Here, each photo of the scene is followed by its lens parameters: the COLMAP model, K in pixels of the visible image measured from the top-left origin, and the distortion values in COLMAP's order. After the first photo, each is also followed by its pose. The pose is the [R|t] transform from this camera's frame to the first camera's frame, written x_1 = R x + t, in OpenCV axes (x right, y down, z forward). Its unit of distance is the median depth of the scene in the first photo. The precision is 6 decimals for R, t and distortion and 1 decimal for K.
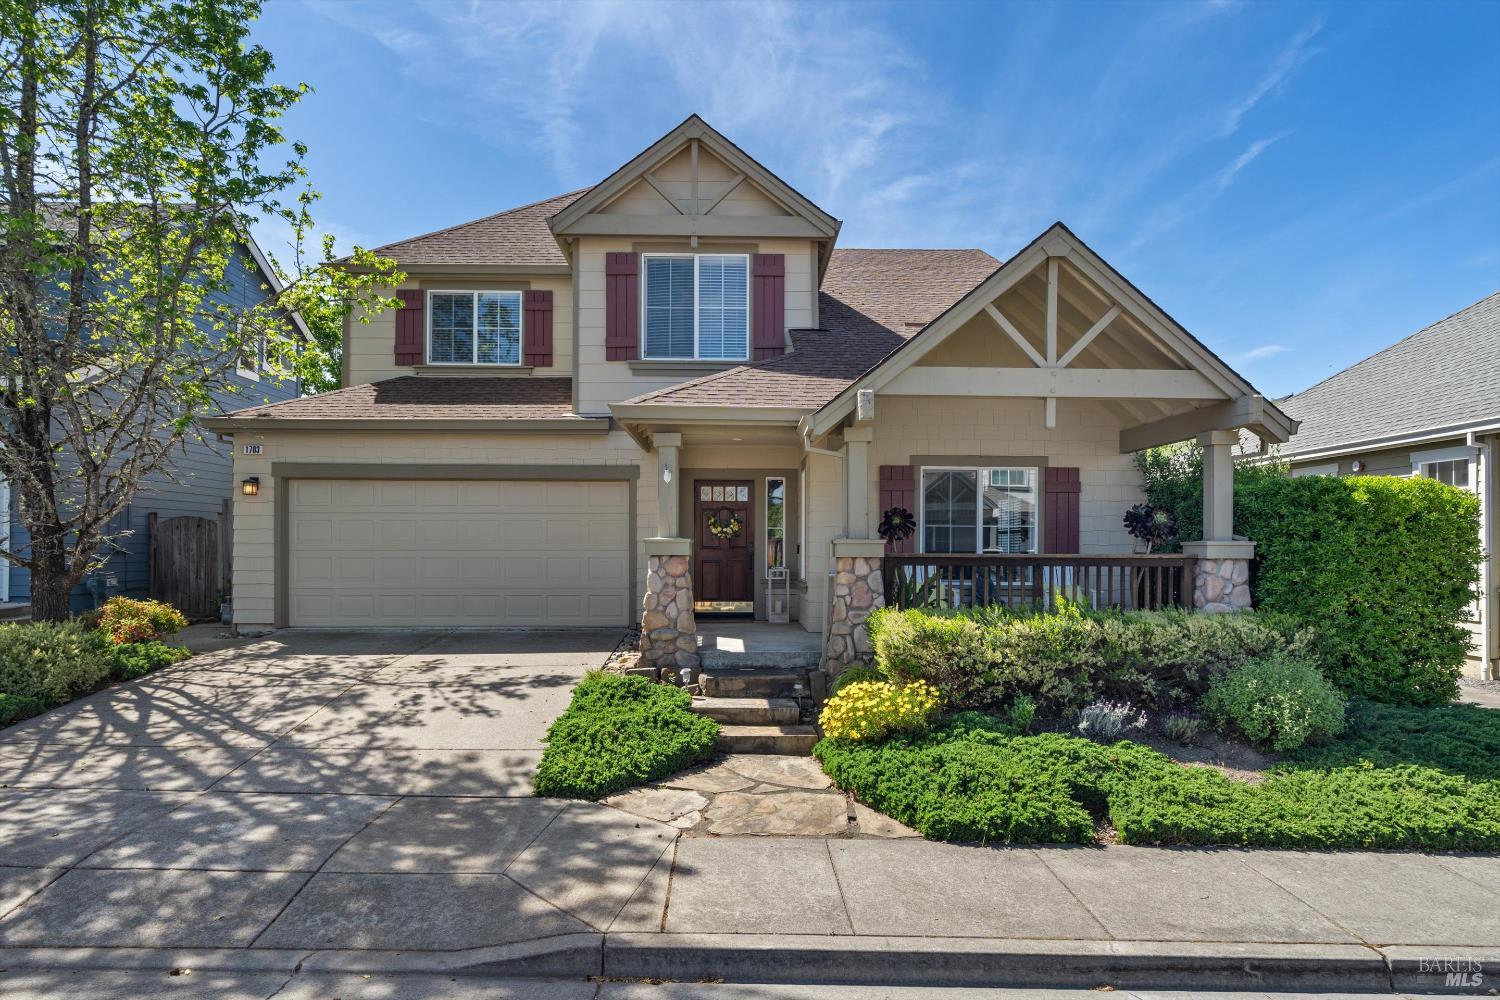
lens RADIAL K [[731.8, 0, 733.9], [0, 731.8, 522.2], [0, 0, 1]] dist [-0.000608, -0.000243]
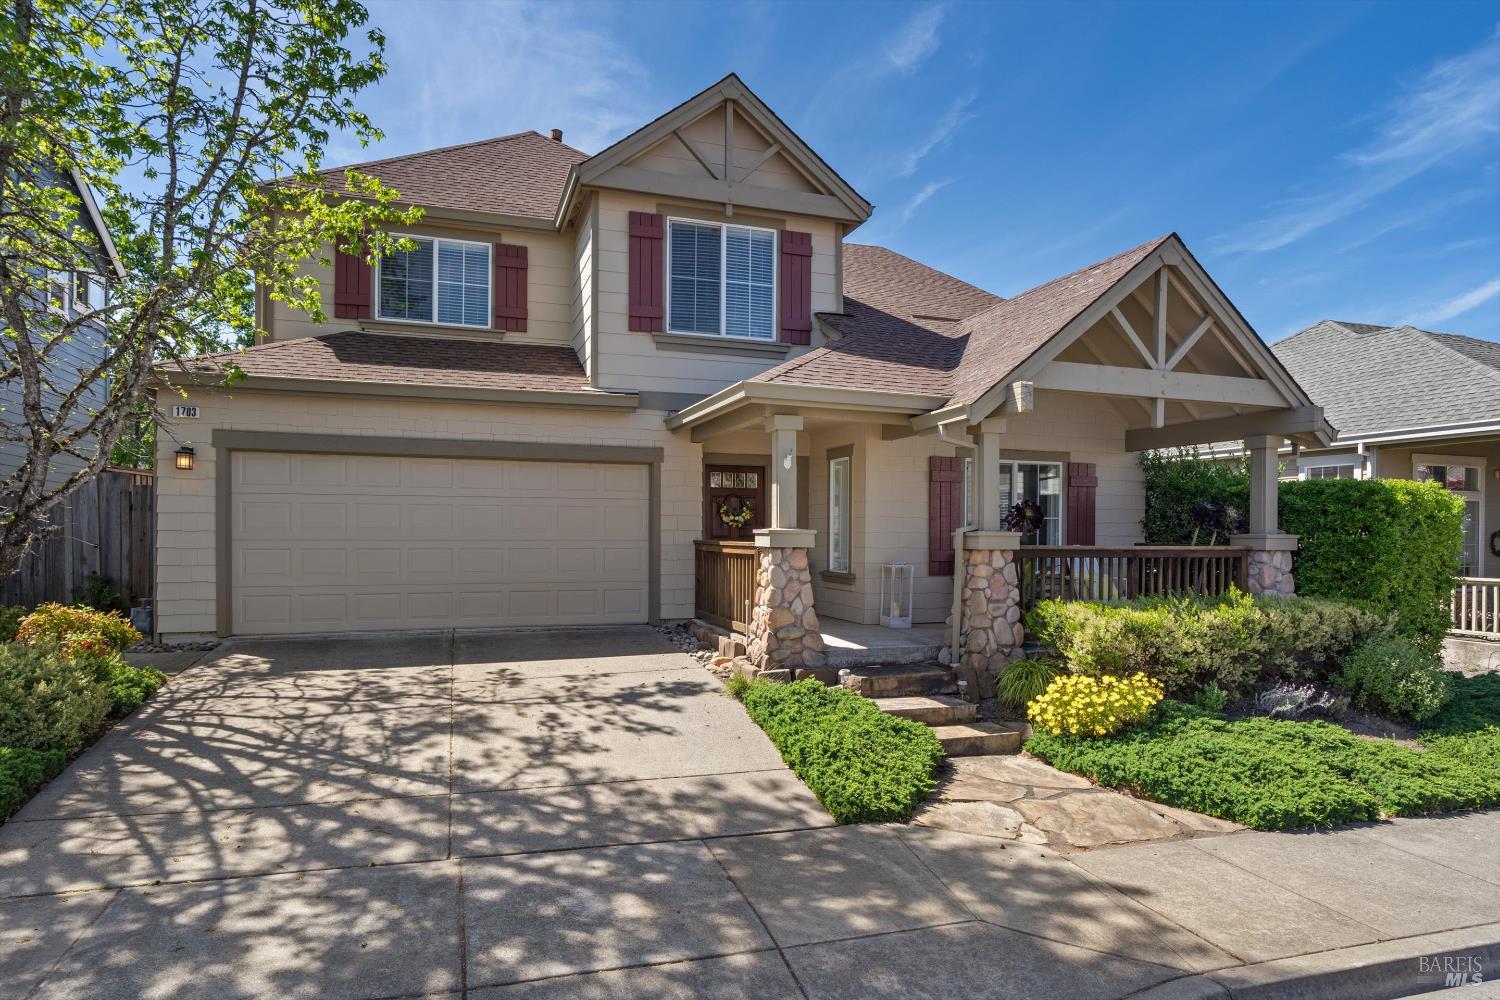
lens RADIAL K [[742.8, 0, 727.4], [0, 742.8, 514.8], [0, 0, 1]] dist [-0.000548, 0.000801]
pose [[0.967631, 0.009780, 0.252181, -0.445709], [-0.012399, 0.999884, 0.008797, -0.003688], [-0.252066, -0.011639, 0.967640, 0.118864]]
